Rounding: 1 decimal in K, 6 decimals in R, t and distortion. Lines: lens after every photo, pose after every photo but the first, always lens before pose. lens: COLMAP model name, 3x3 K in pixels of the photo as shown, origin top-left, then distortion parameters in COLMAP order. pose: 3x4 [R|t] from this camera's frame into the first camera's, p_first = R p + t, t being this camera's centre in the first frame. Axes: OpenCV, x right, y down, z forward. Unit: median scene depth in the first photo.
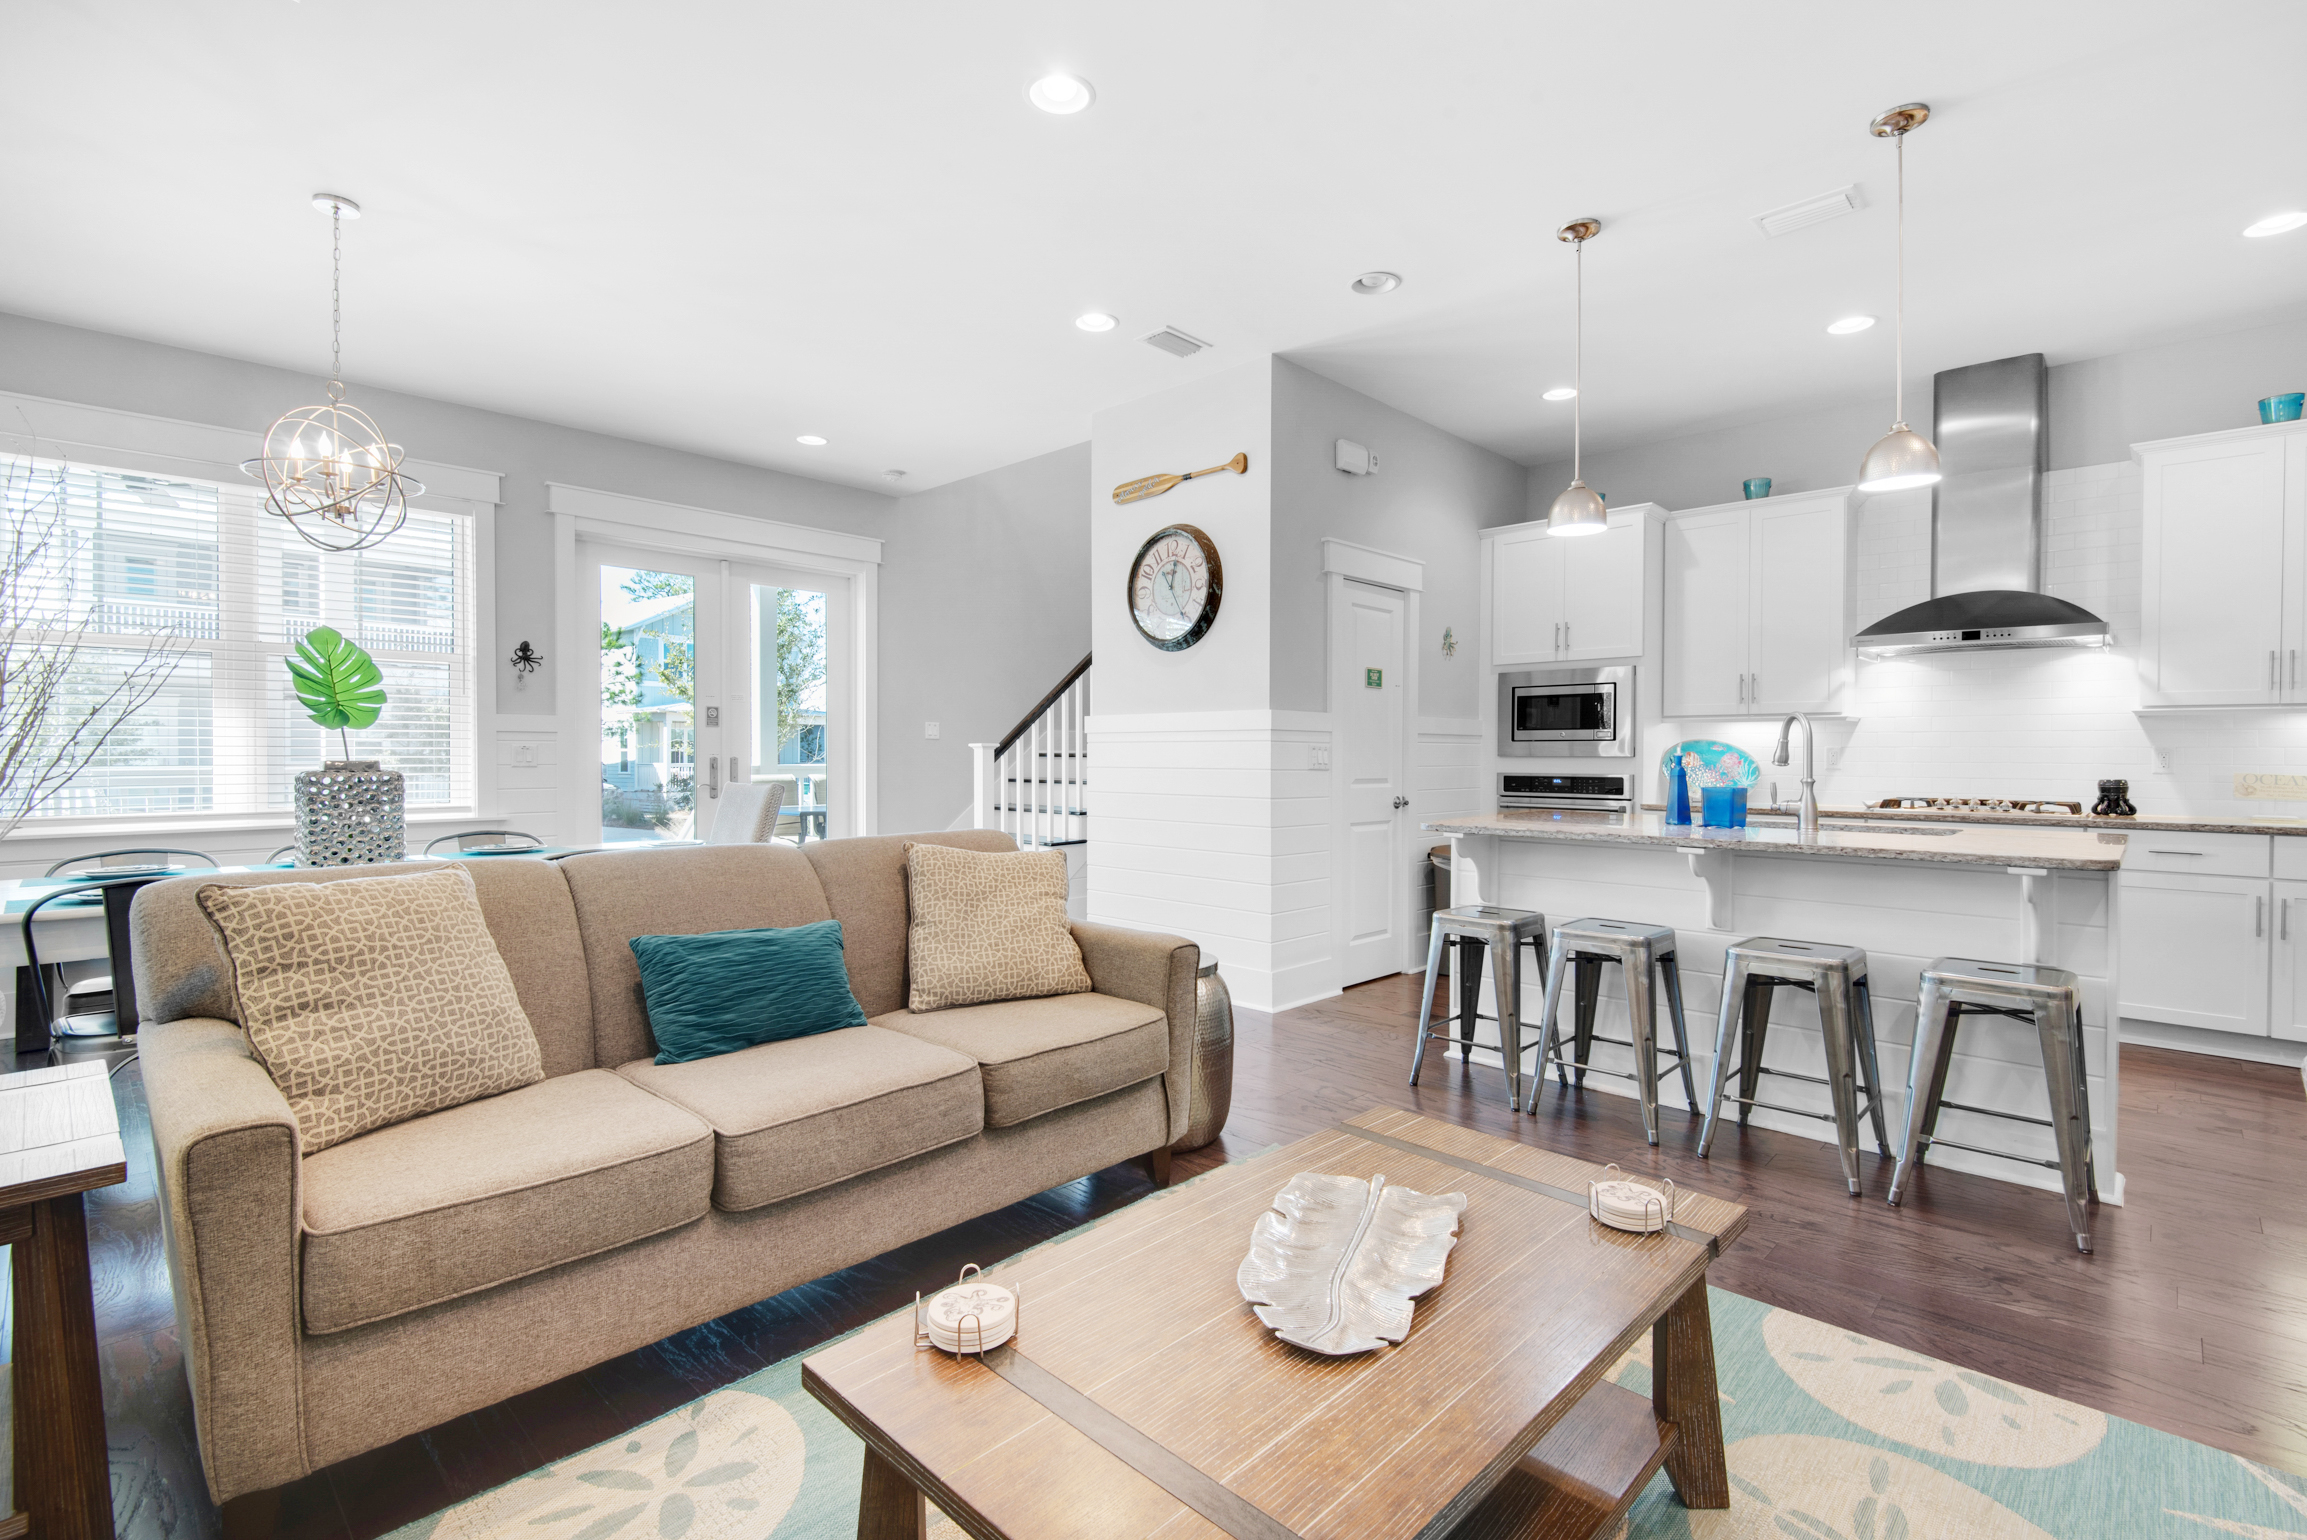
lens RADIAL K [[1054.4, 0, 1197.0], [0, 1054.4, 790.7], [0, 0, 1]] dist [0.025370, -0.014720]
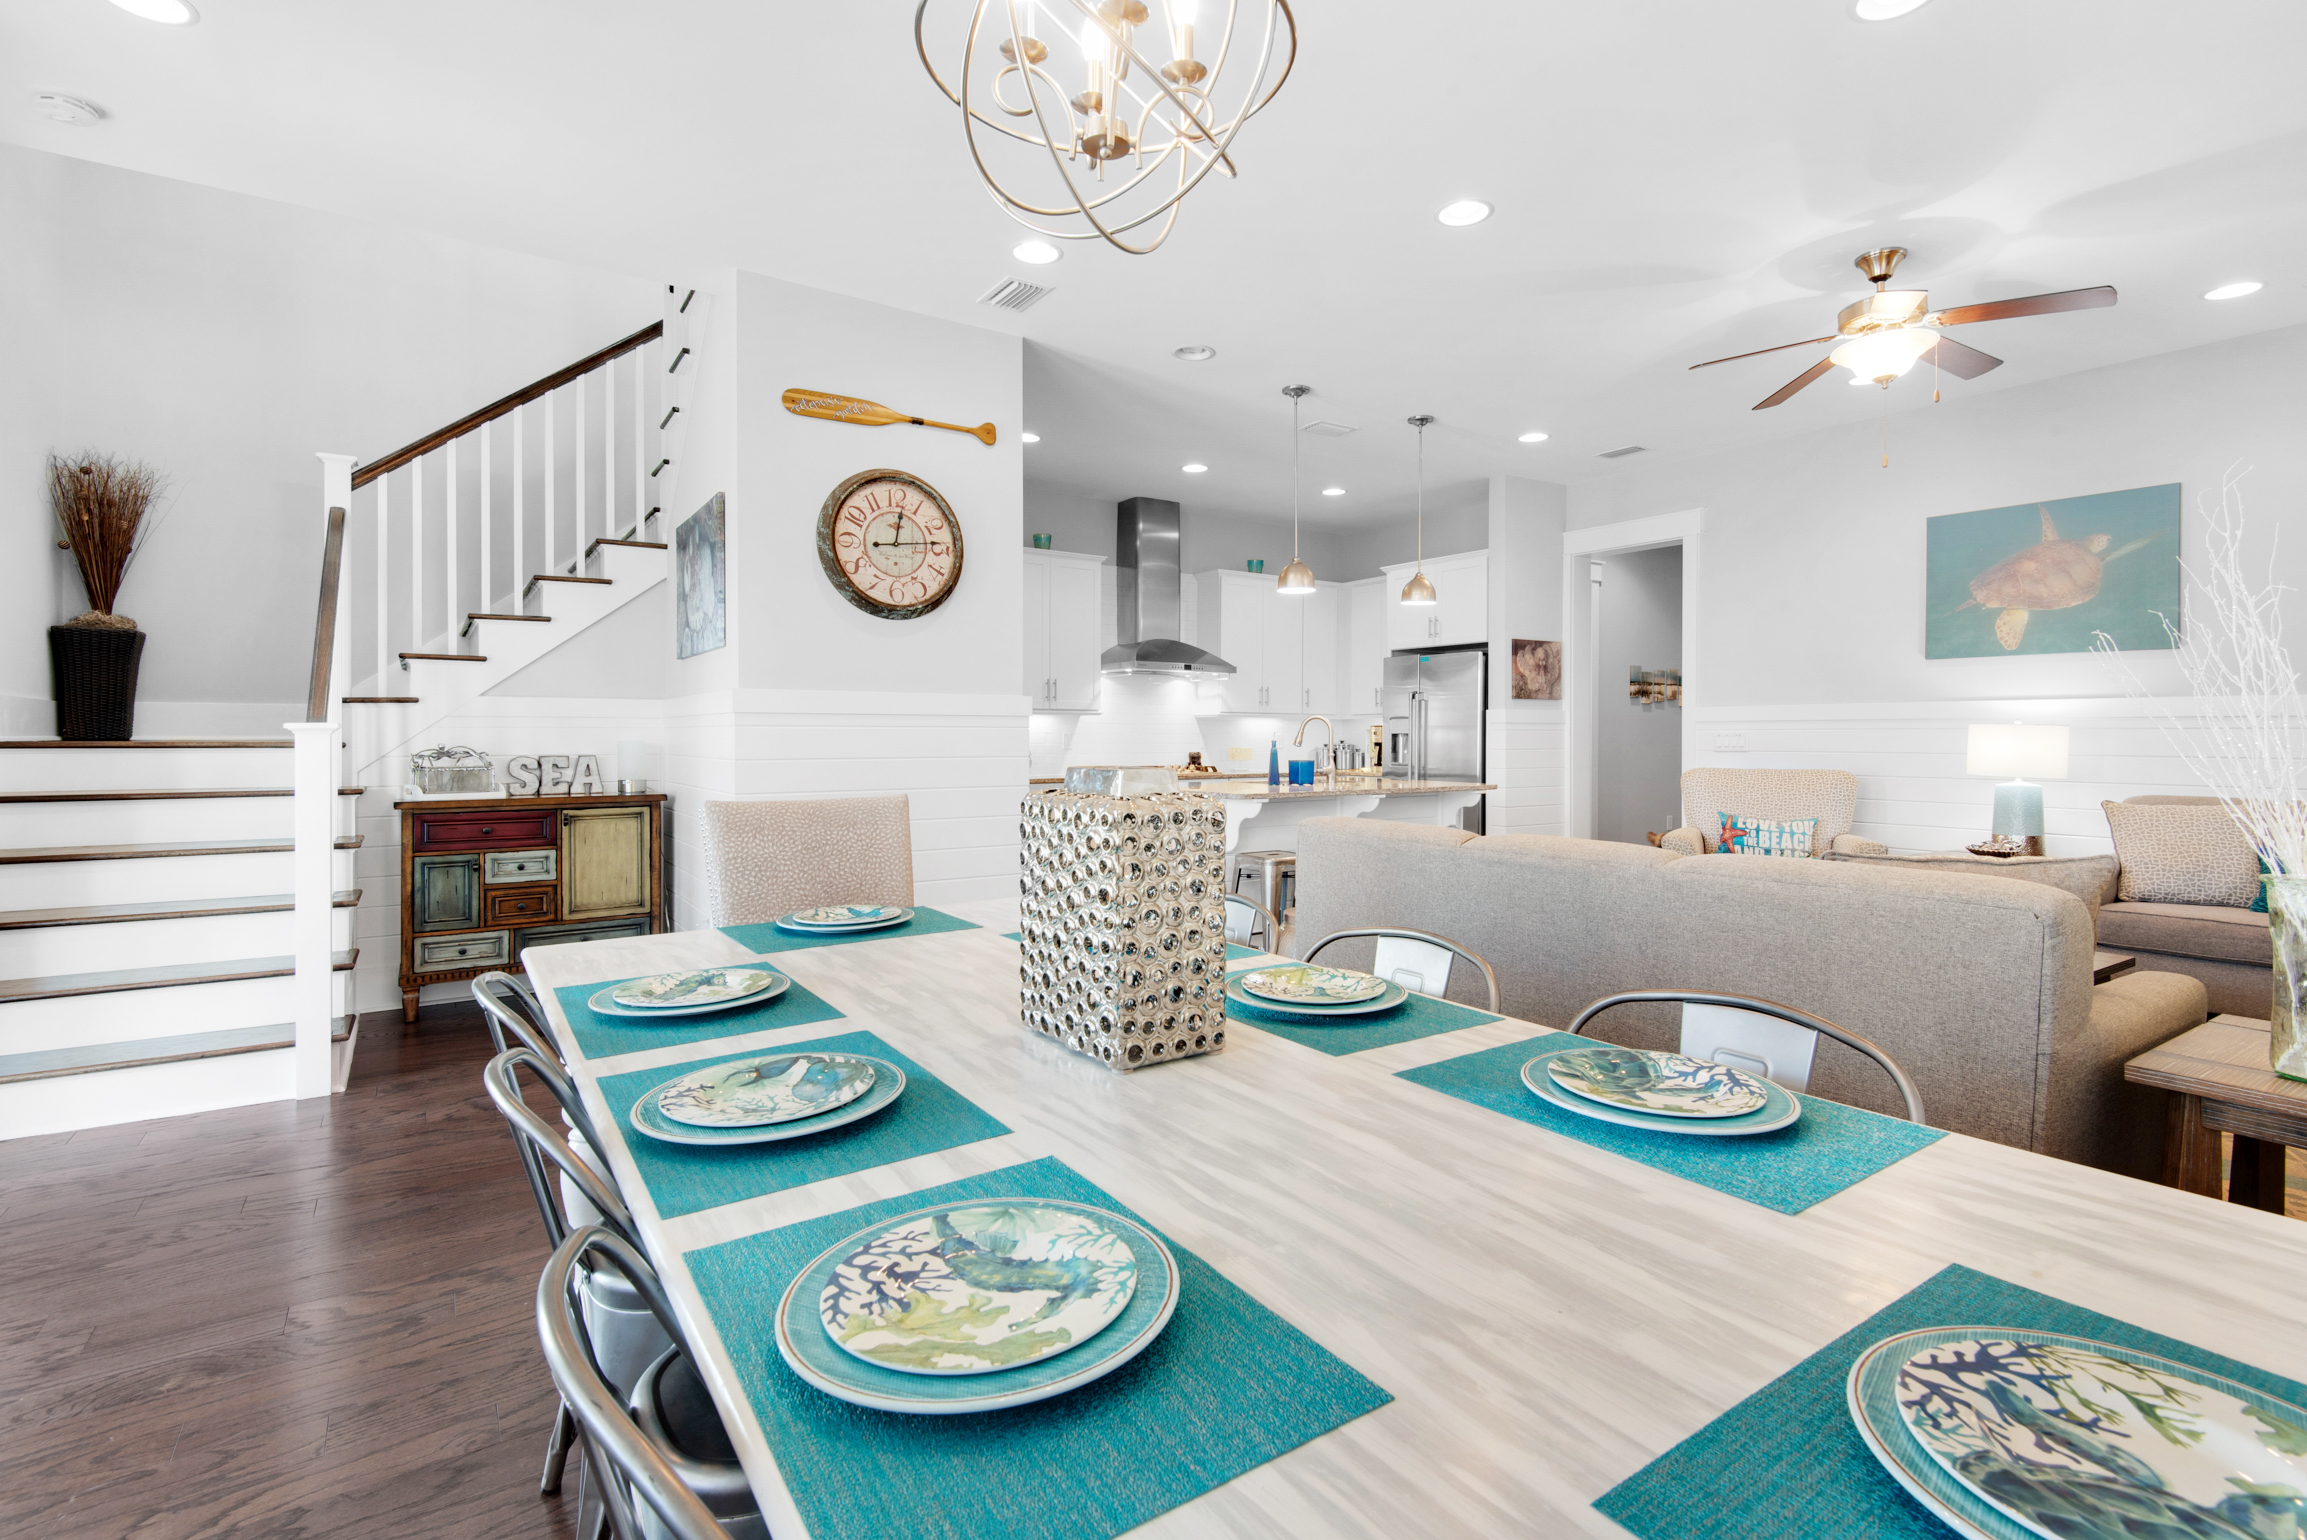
lens RADIAL K [[1054.4, 0, 1161.9], [0, 1054.4, 734.1], [0, 0, 1]] dist [0.025370, -0.014720]
pose [[0.222147, -0.000806, 0.975013, -0.806060], [0.034523, 0.999379, -0.007040, -0.027077], [-0.974402, 0.035224, 0.222037, 0.614225]]
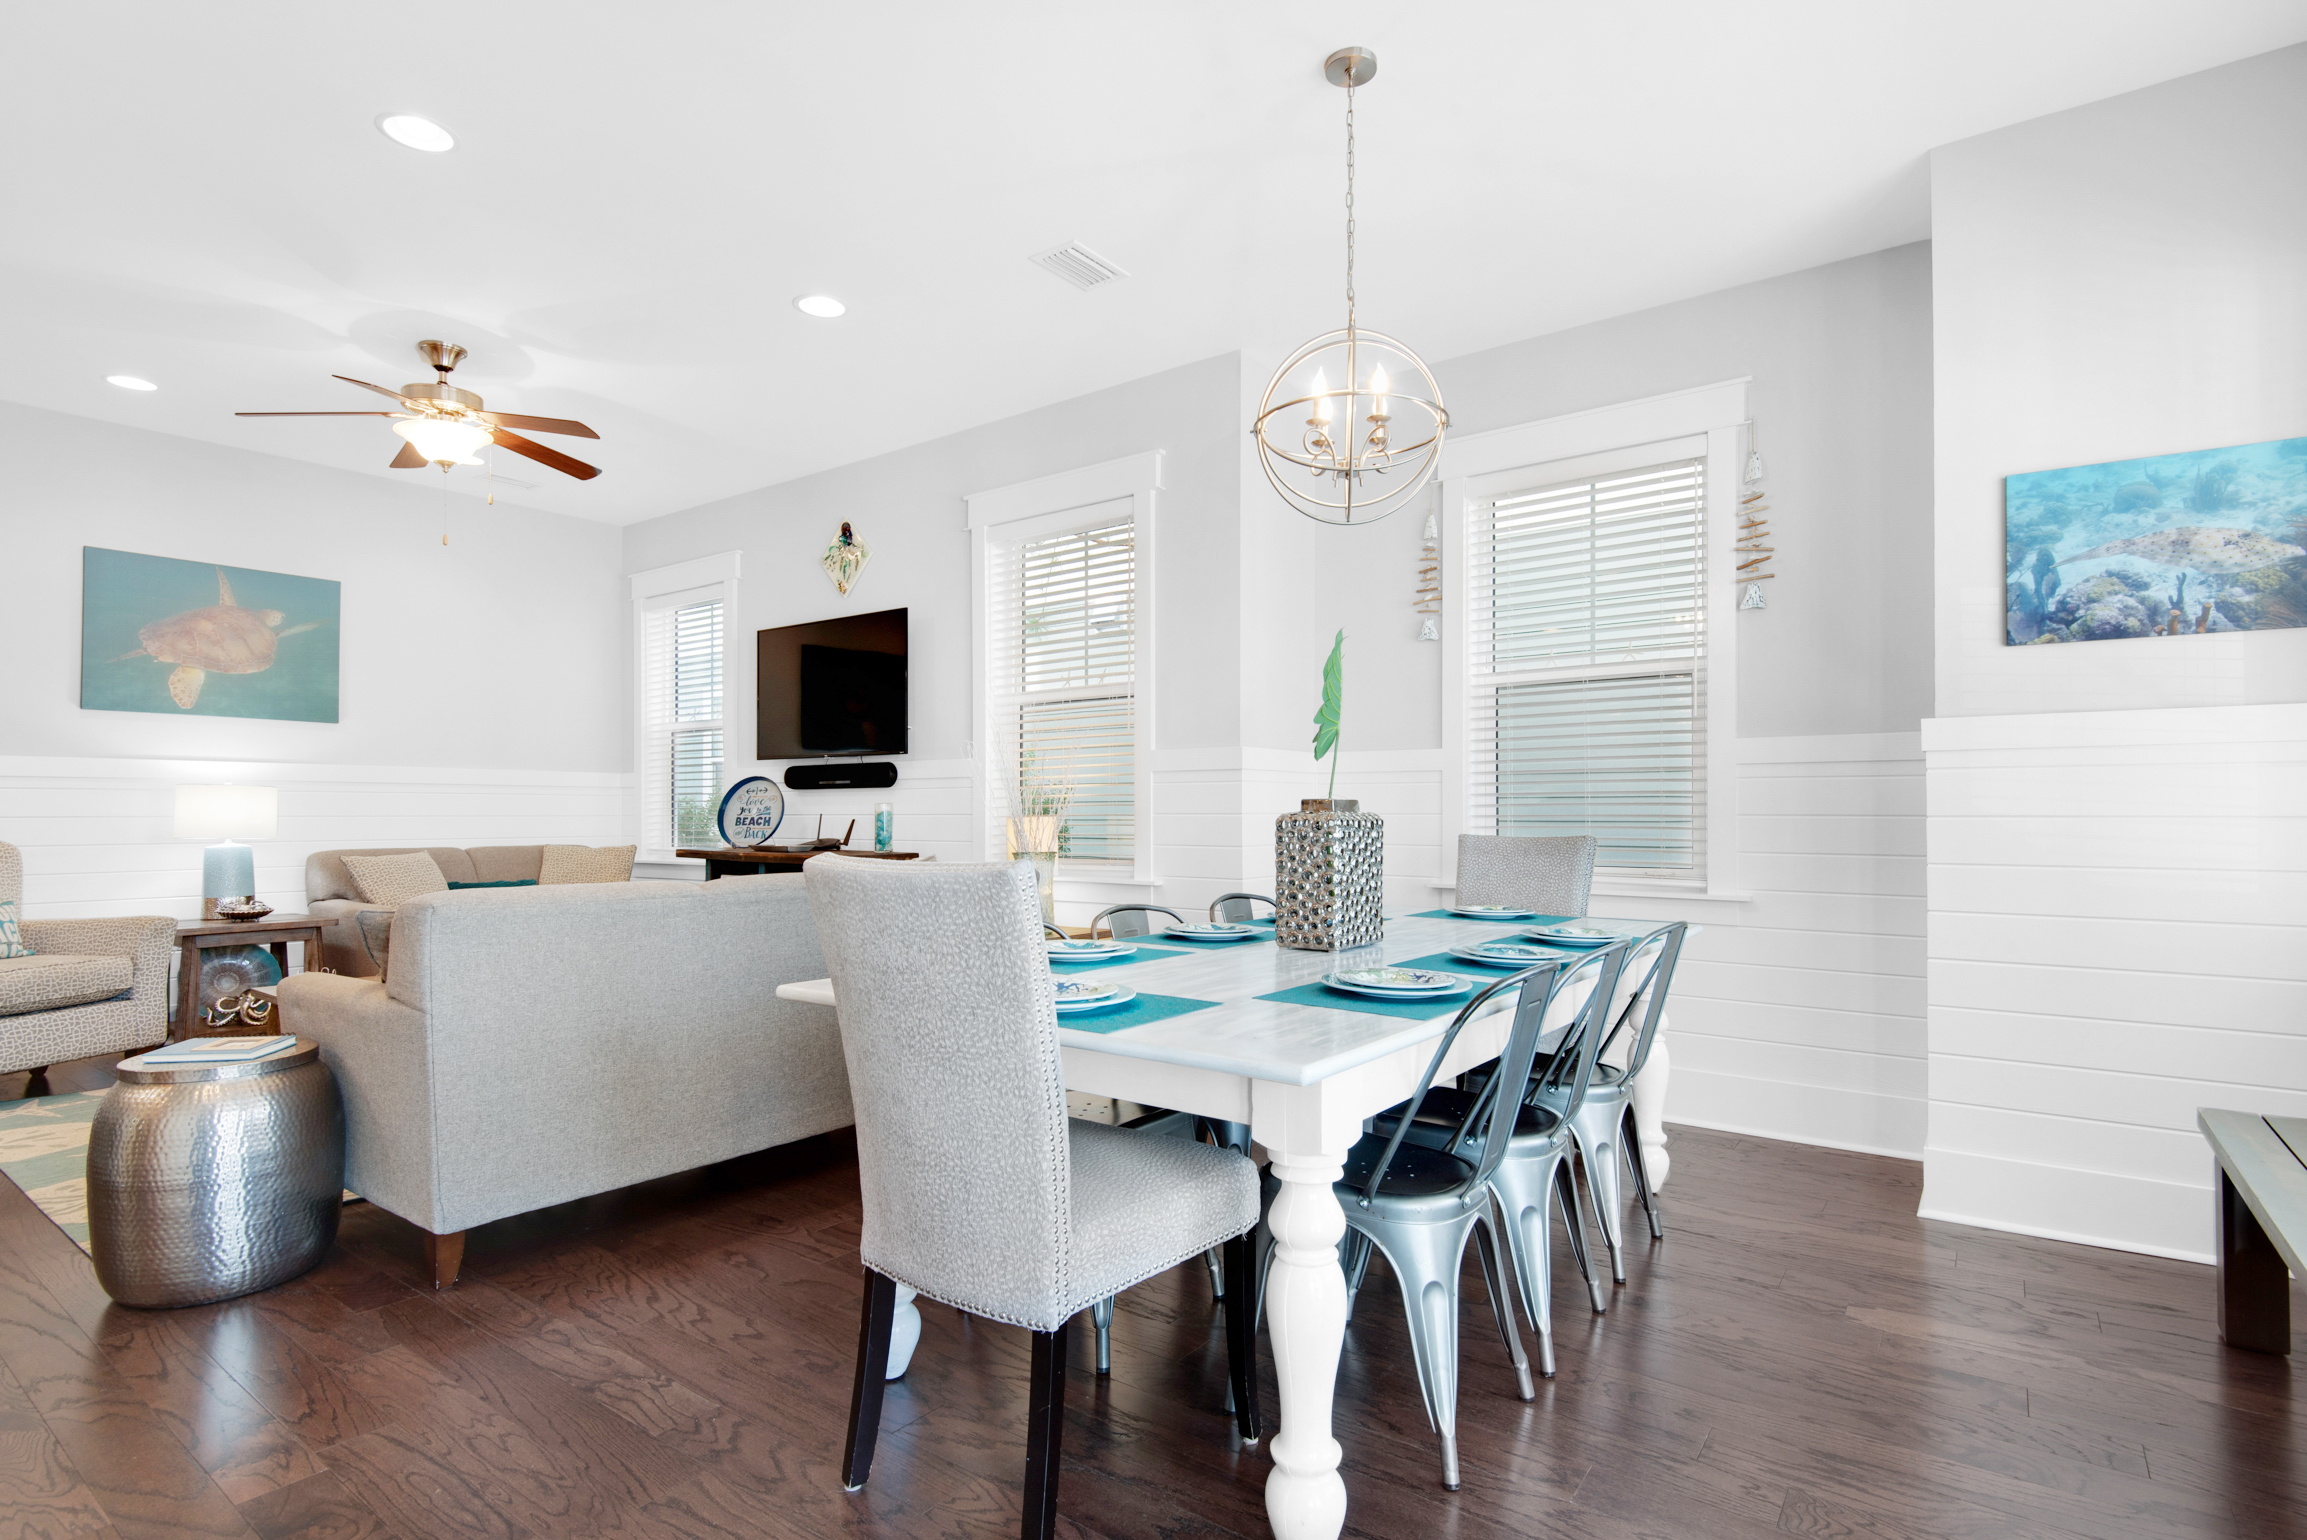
lens RADIAL K [[1120.0, 0, 1143.5], [0, 1120.0, 799.8], [0, 0, 1]] dist [0.016893, -0.013424]
pose [[-0.992500, -0.001182, -0.122237, -0.366936], [-0.004804, 0.999558, 0.029339, -0.037422], [0.122149, 0.029706, -0.992067, 1.221062]]
